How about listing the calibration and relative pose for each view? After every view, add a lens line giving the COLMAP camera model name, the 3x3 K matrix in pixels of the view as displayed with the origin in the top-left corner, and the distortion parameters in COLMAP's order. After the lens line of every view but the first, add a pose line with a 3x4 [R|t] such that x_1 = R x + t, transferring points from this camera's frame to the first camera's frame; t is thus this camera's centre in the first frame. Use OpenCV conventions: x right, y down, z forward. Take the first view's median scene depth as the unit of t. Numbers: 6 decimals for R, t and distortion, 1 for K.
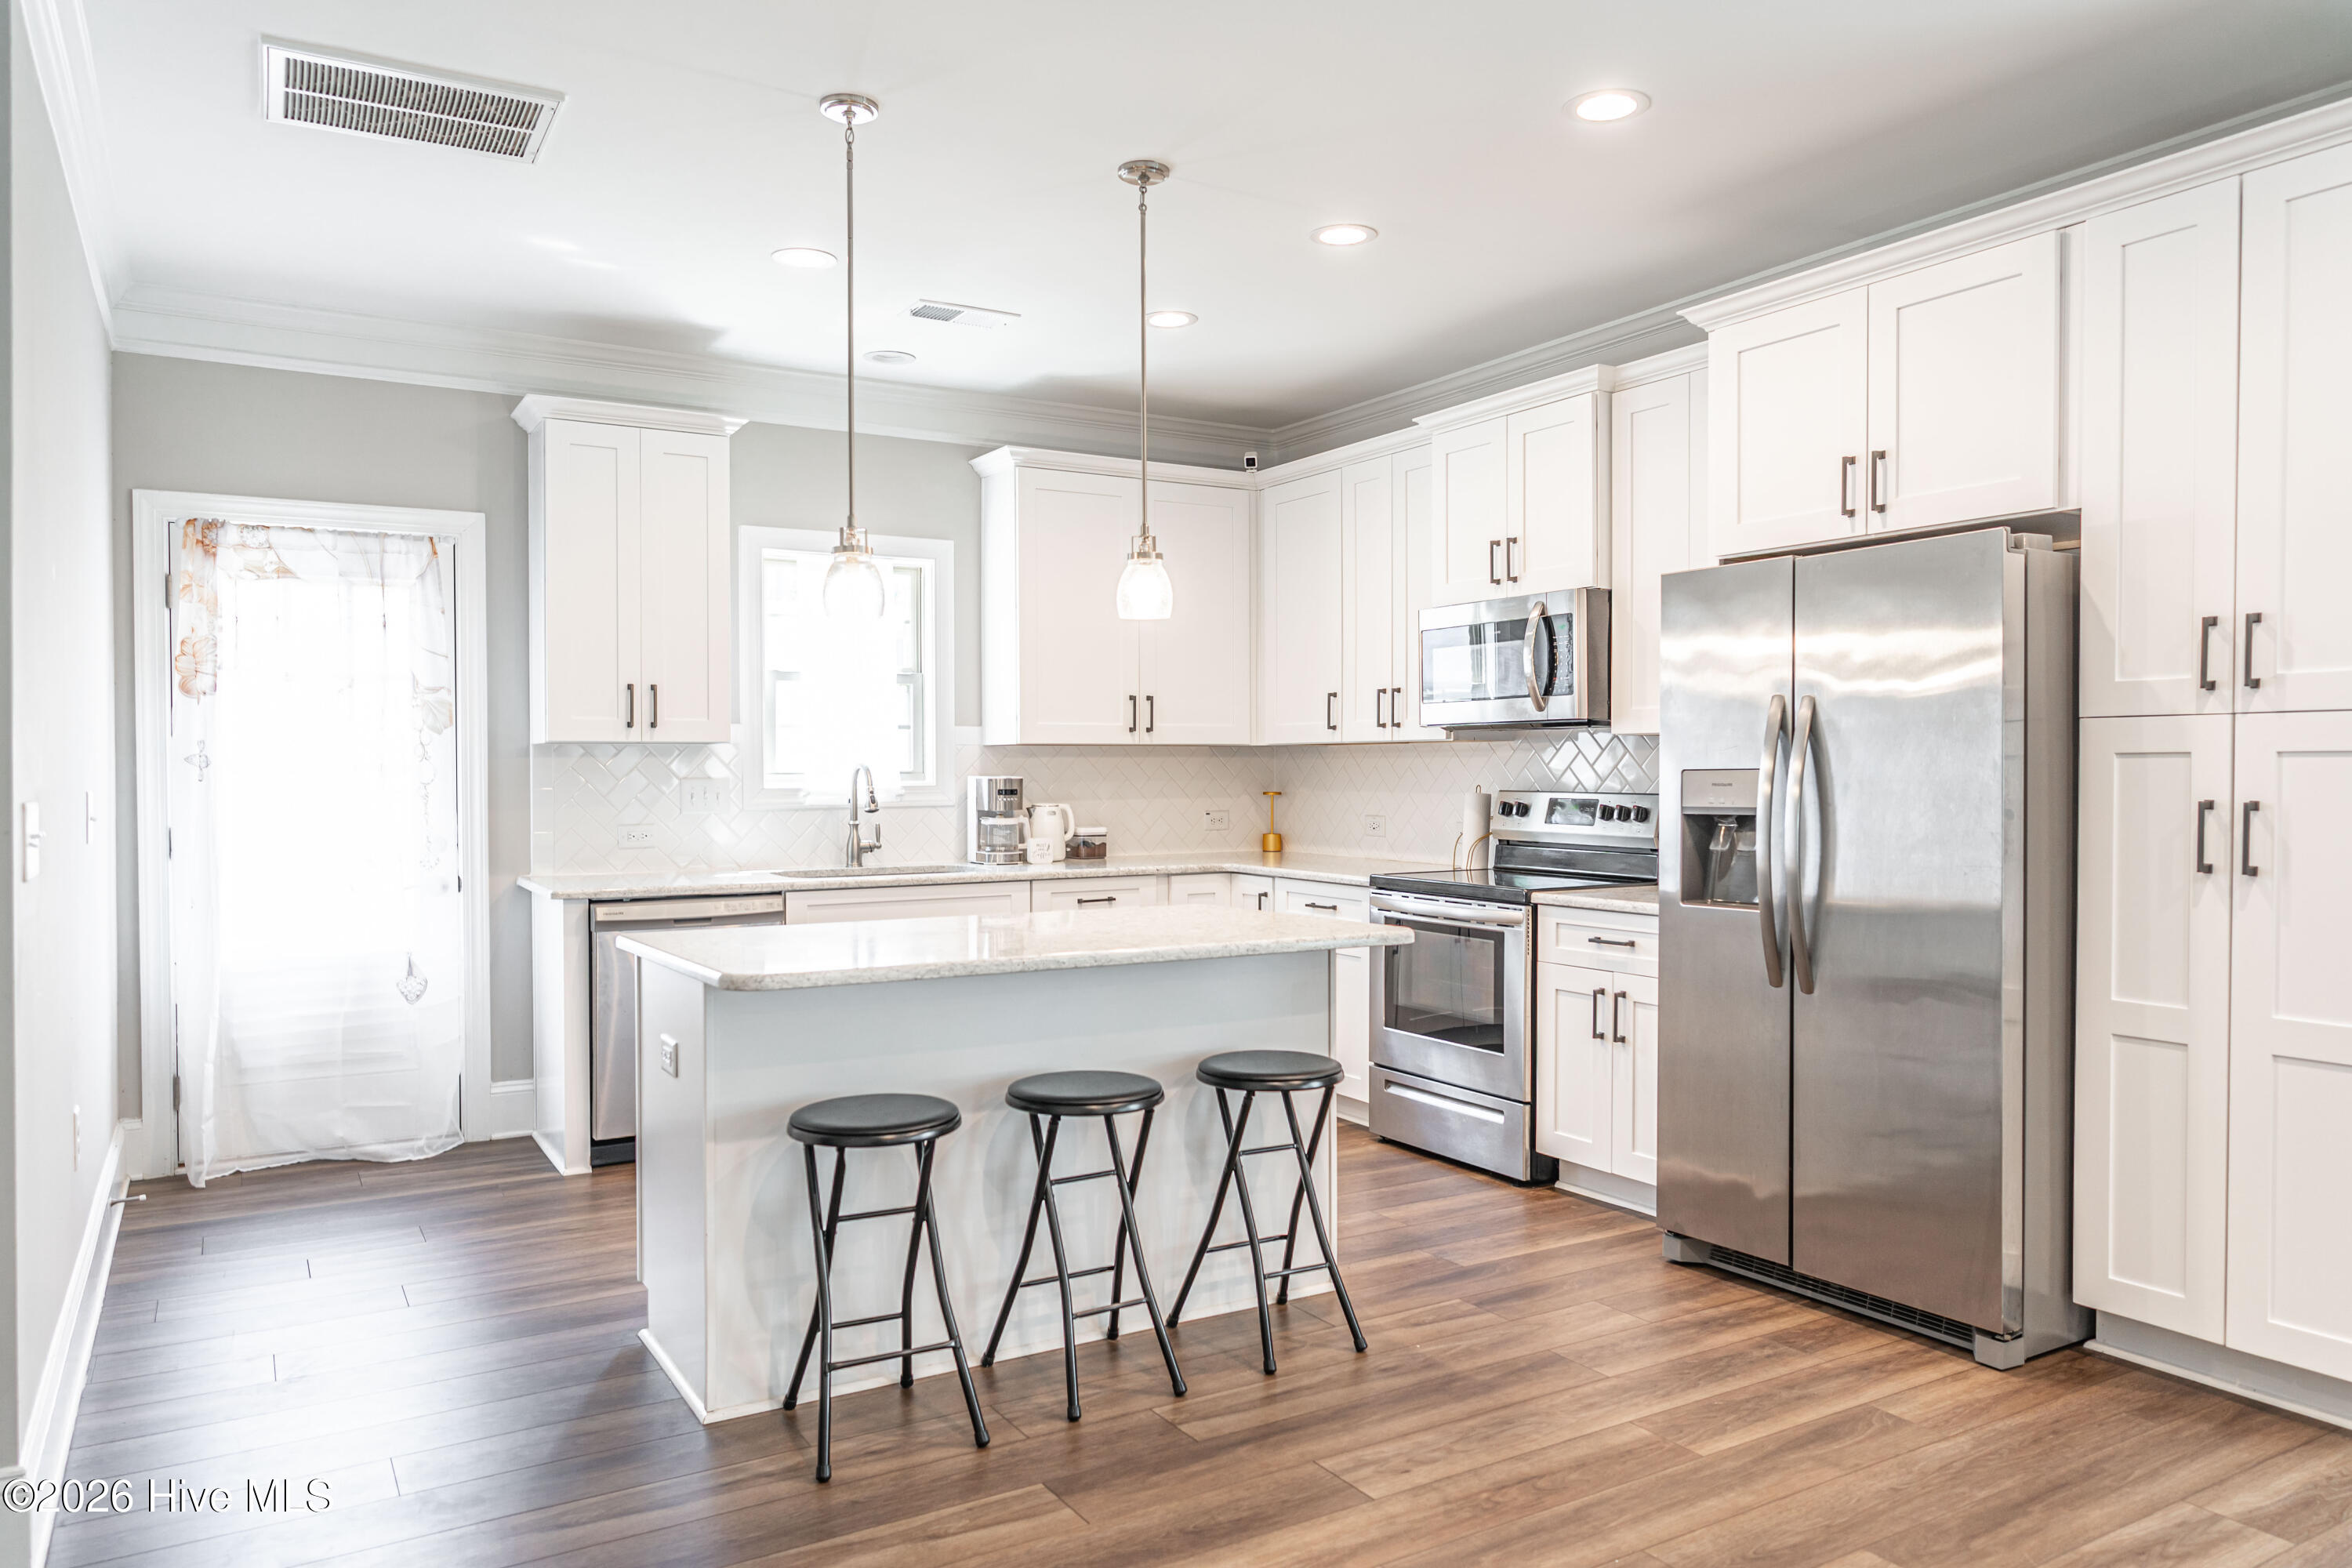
lens RADIAL K [[1565.8, 0, 1170.6], [0, 1565.8, 790.7], [0, 0, 1]] dist [0.003004, -0.001578]
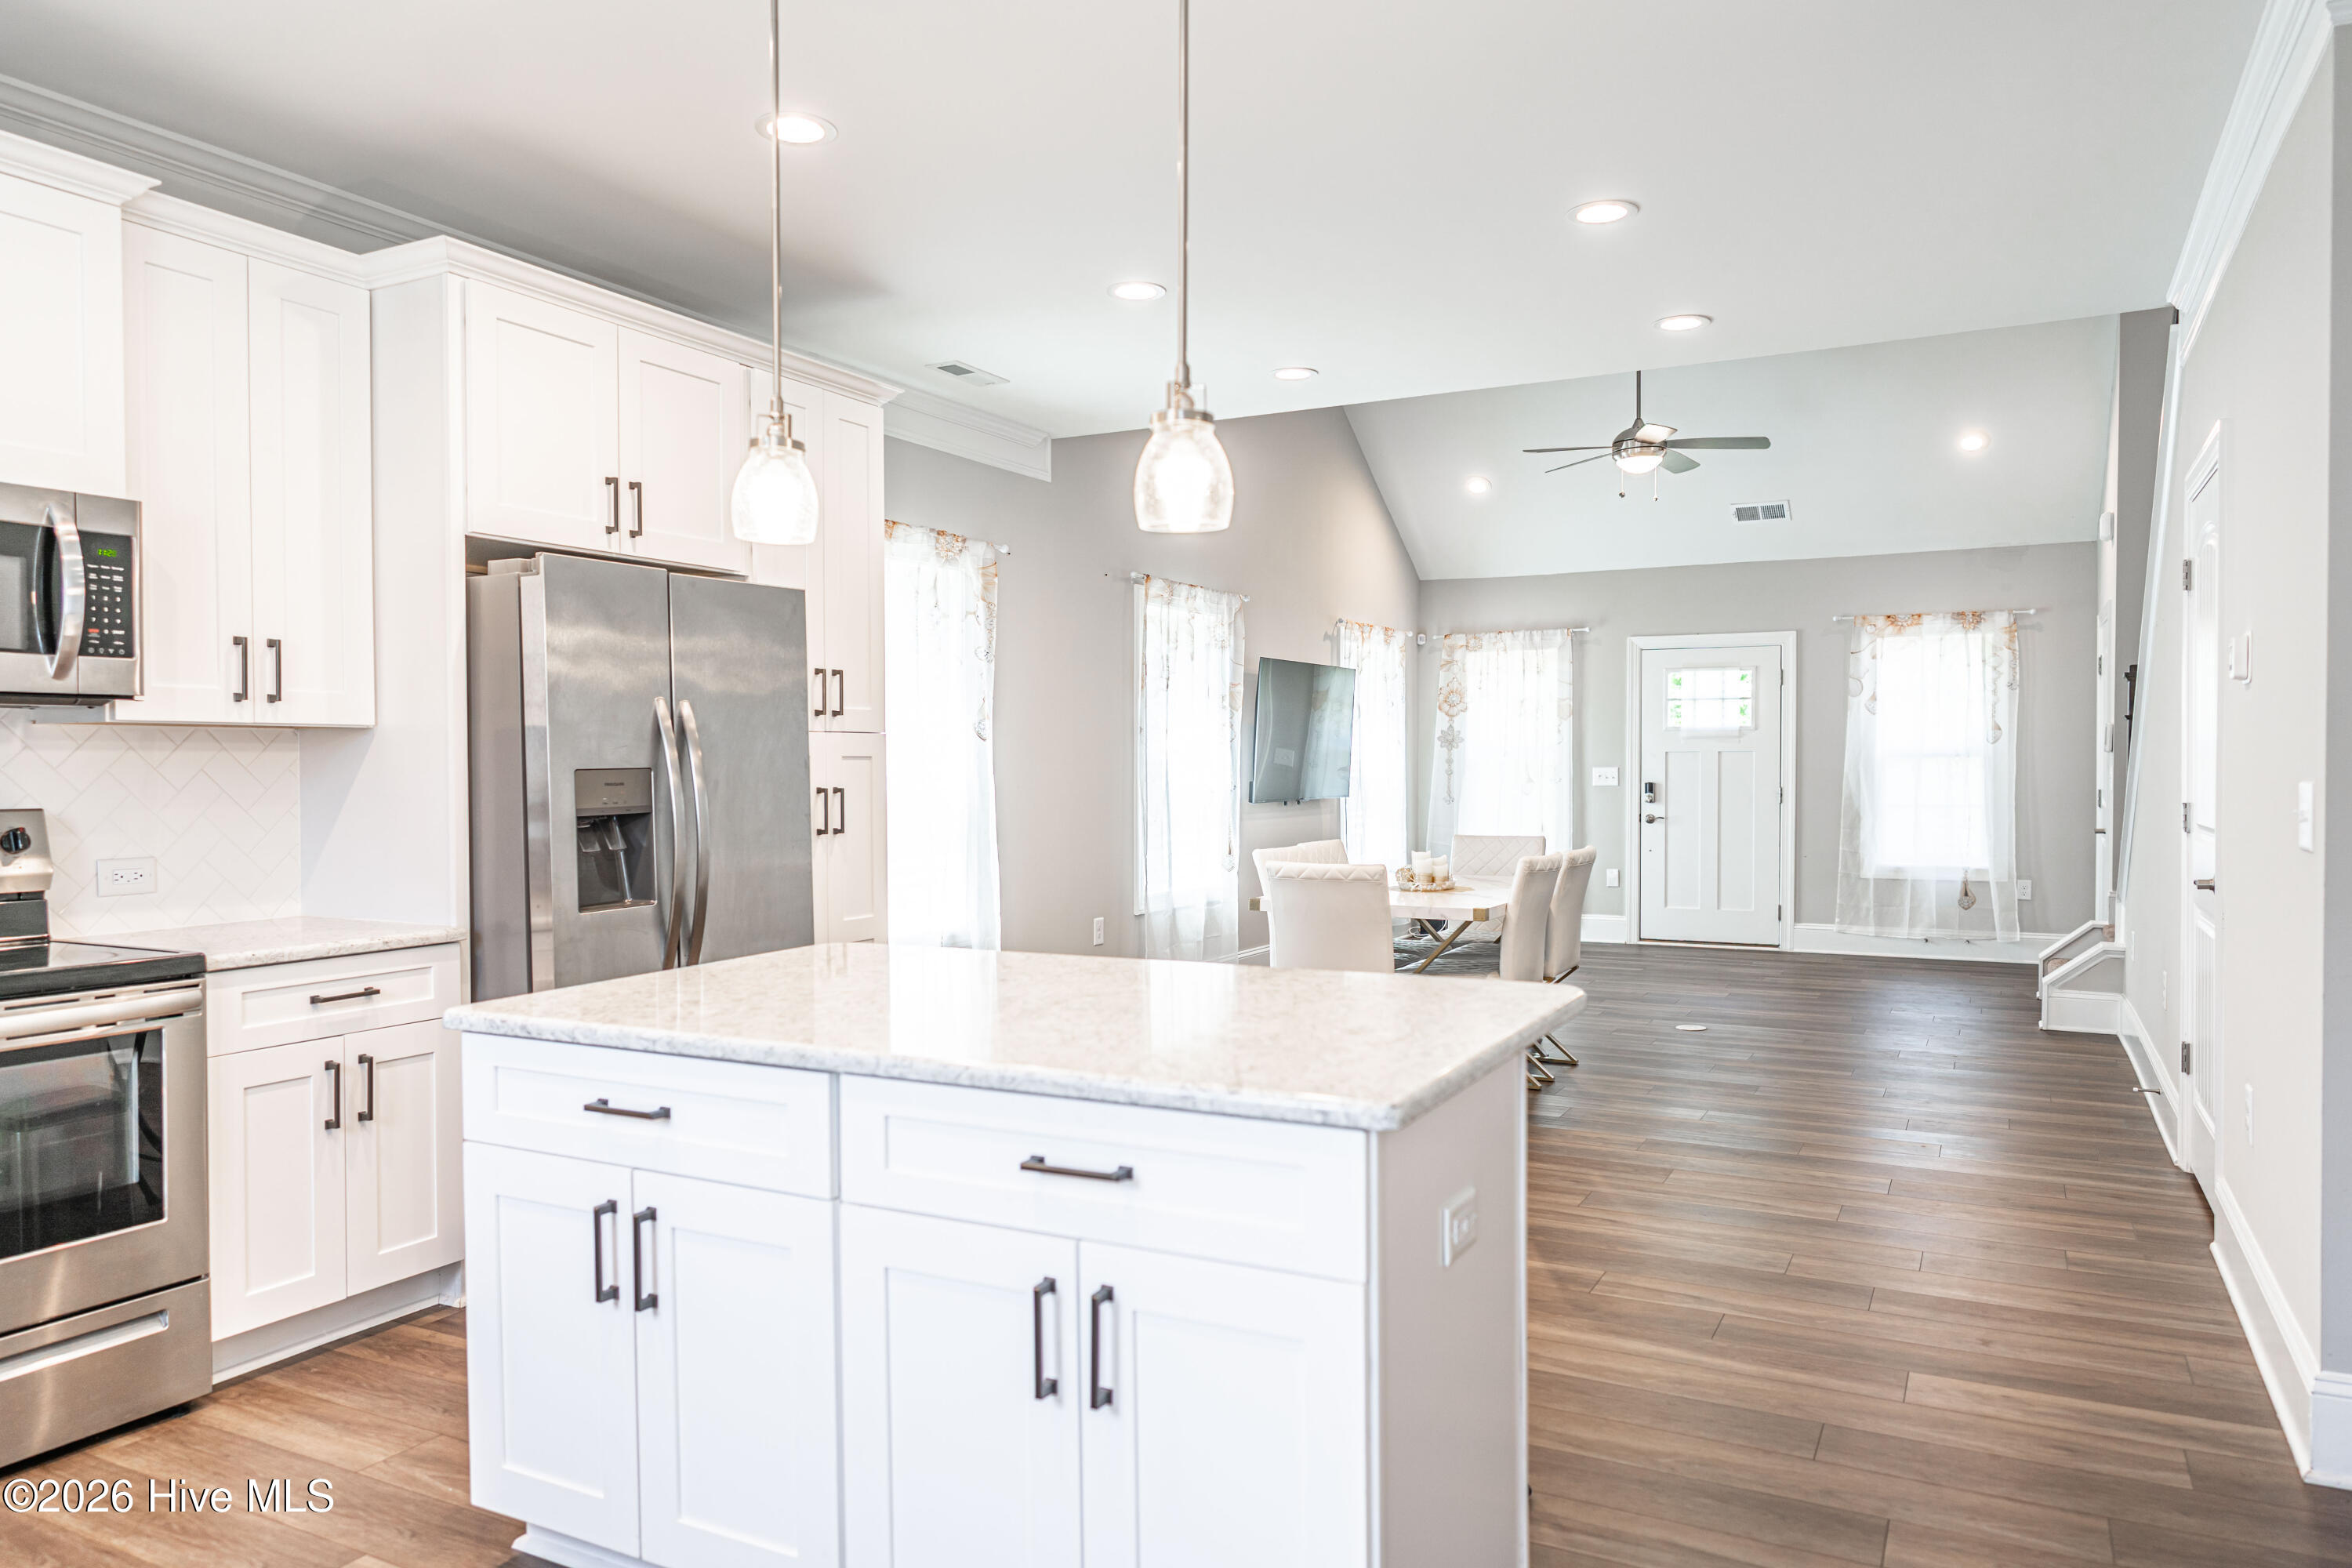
lens RADIAL K [[1565.8, 0, 1180.5], [0, 1565.8, 786.3], [0, 0, 1]] dist [0.003004, -0.001578]
pose [[-0.521316, -0.007326, 0.853332, -0.512517], [0.018812, 0.999621, 0.020075, -0.011656], [-0.853156, 0.026518, -0.520981, 0.918091]]
